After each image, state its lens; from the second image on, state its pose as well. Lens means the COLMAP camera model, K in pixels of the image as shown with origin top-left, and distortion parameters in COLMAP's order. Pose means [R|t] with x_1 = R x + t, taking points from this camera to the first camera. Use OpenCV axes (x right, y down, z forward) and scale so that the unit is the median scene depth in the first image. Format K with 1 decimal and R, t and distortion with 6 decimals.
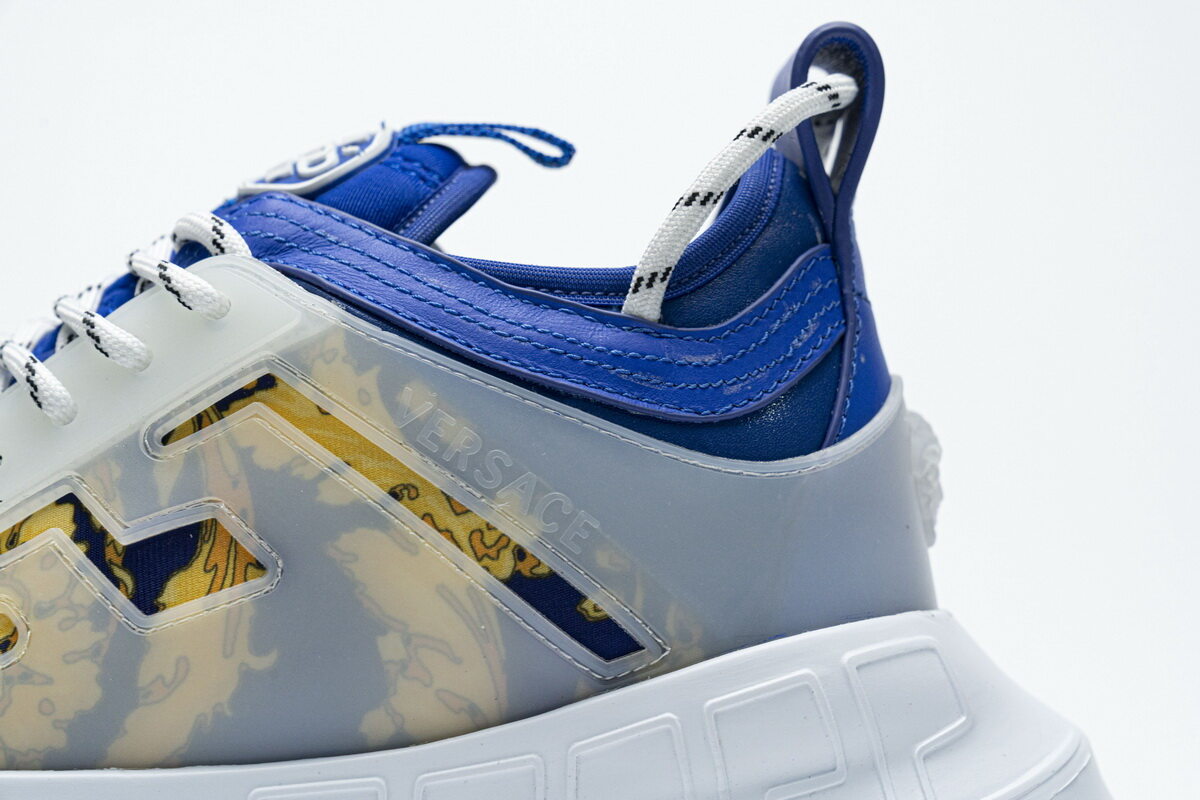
lens RADIAL K [[2364.5, 0, 600.0], [0, 2364.5, 400.0], [0, 0, 1]] dist [-0.003585, 0.202785]
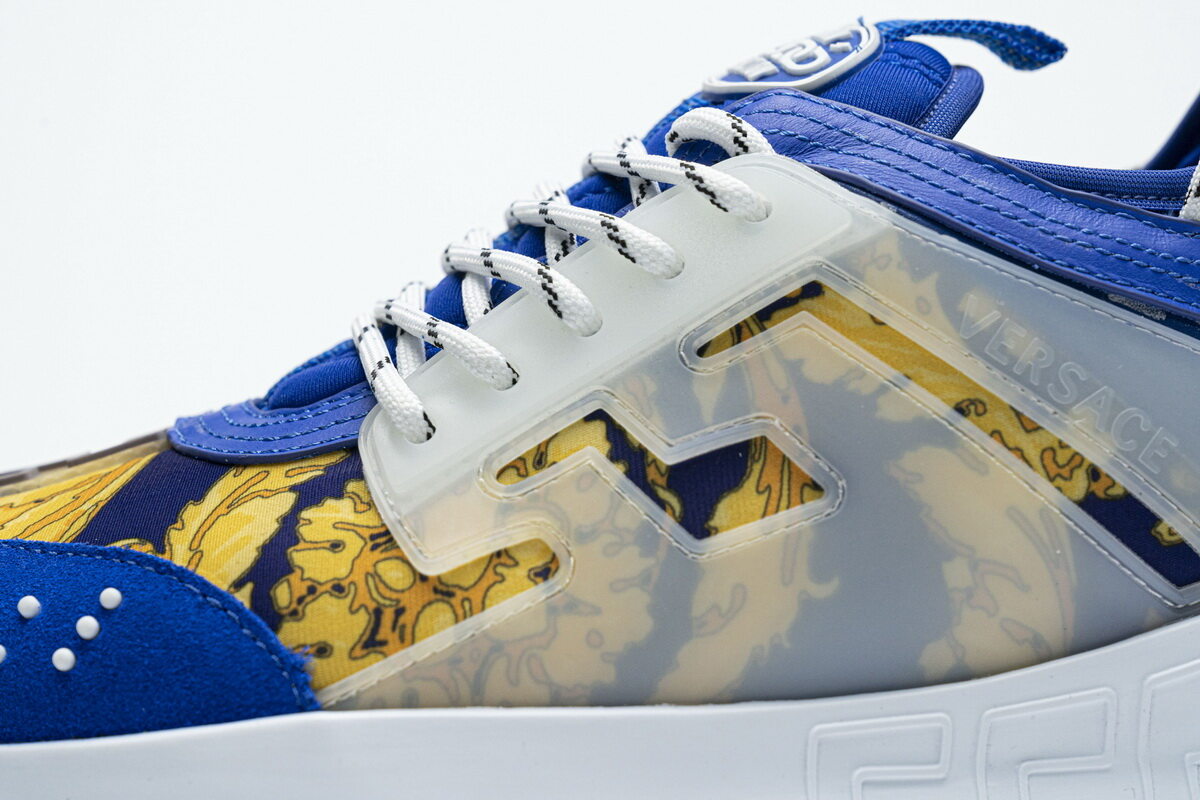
lens RADIAL K [[2423.5, 0, 600.0], [0, 2423.5, 400.0], [0, 0, 1]] dist [0.006647, -0.074685]
pose [[0.998064, 0.001146, 0.062186, -0.286486], [-0.002044, 0.999895, 0.014381, 0.022432], [-0.062163, -0.014480, 0.997961, 0.055315]]
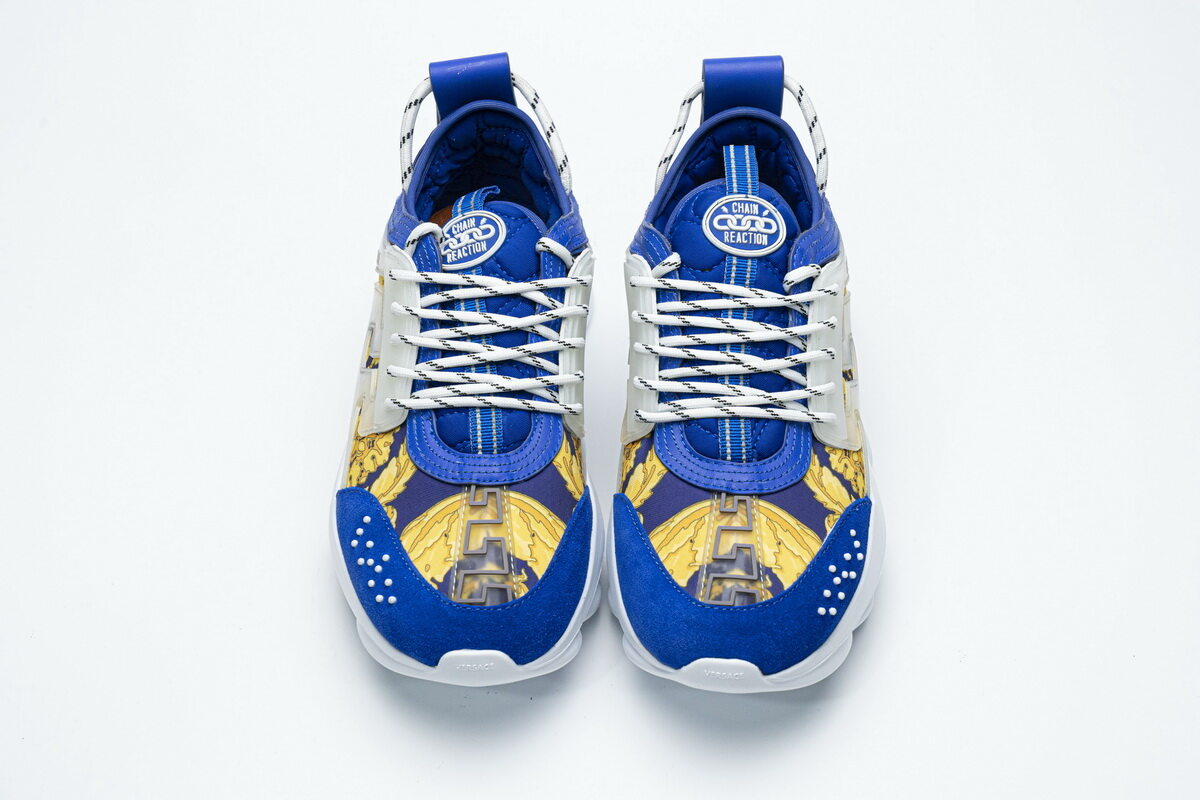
lens RADIAL K [[2364.5, 0, 600.0], [0, 2364.5, 400.0], [0, 0, 1]] dist [-0.003585, 0.202785]
pose [[-0.010570, -0.713698, 0.700373, -2.227563], [0.010628, 0.700293, 0.713777, -1.956999], [-0.999888, 0.014988, 0.000183, 1.299103]]
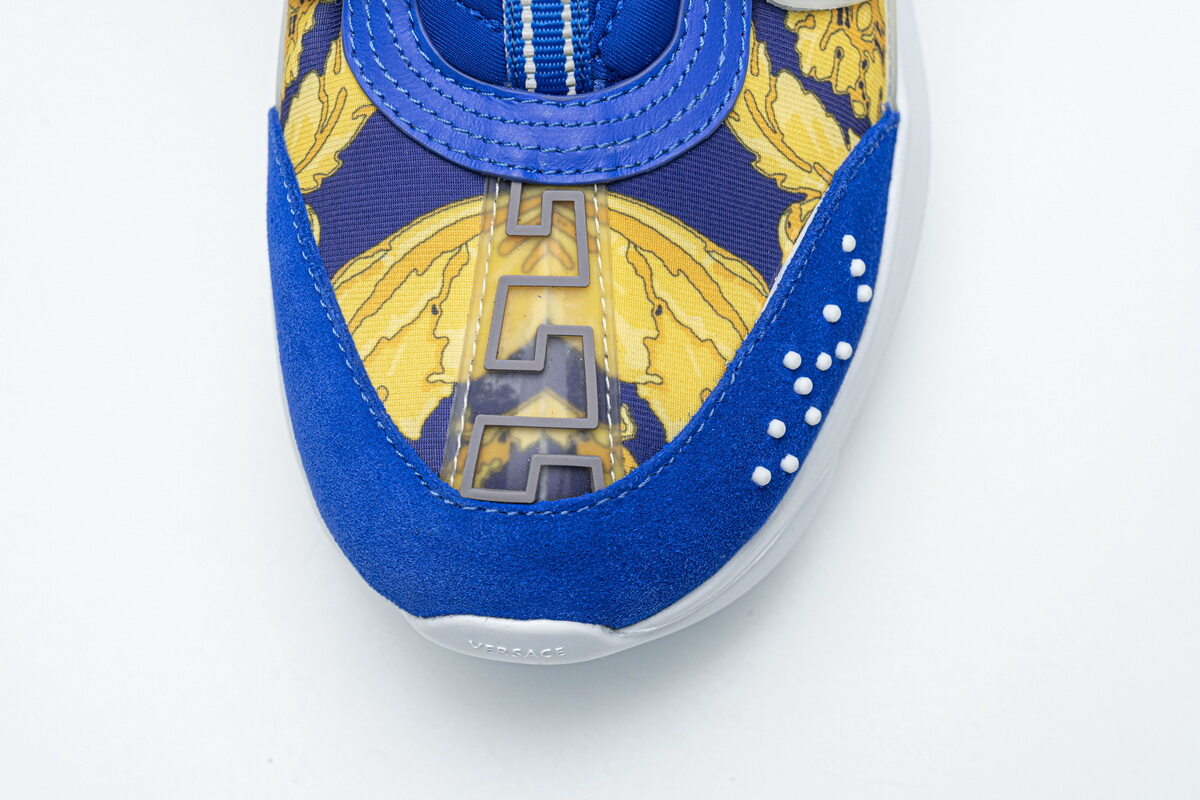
lens RADIAL K [[2264.8, 0, 600.0], [0, 2264.8, 400.0], [0, 0, 1]] dist [0.033985, 0.057494]
pose [[-0.014375, -0.956639, 0.290922, -0.794183], [0.025395, 0.290509, 0.956535, -0.880041], [-0.999574, 0.021138, 0.020118, 1.104485]]
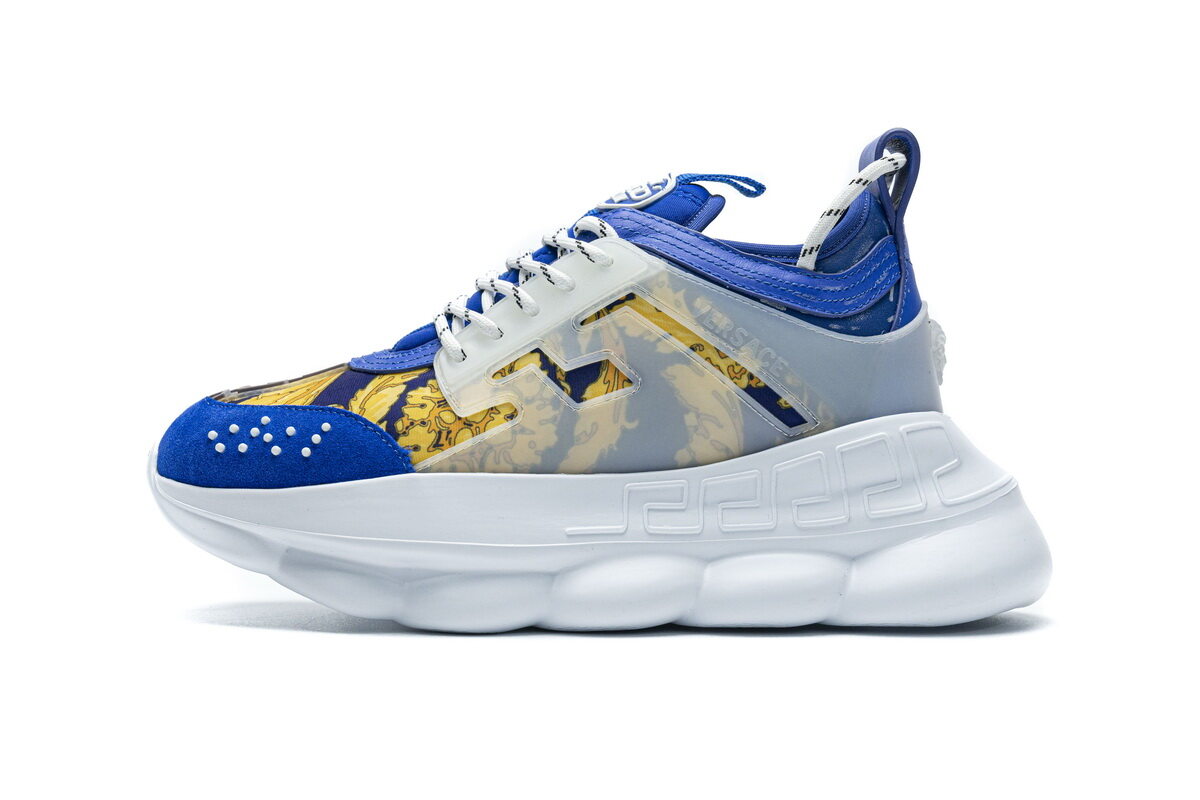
lens RADIAL K [[2423.5, 0, 600.0], [0, 2423.5, 400.0], [0, 0, 1]] dist [0.006647, -0.074685]
pose [[0.999915, 0.009338, 0.009090, -0.189610], [-0.009236, 0.999895, -0.011205, 0.111522], [-0.009194, 0.011121, 0.999896, -1.194197]]
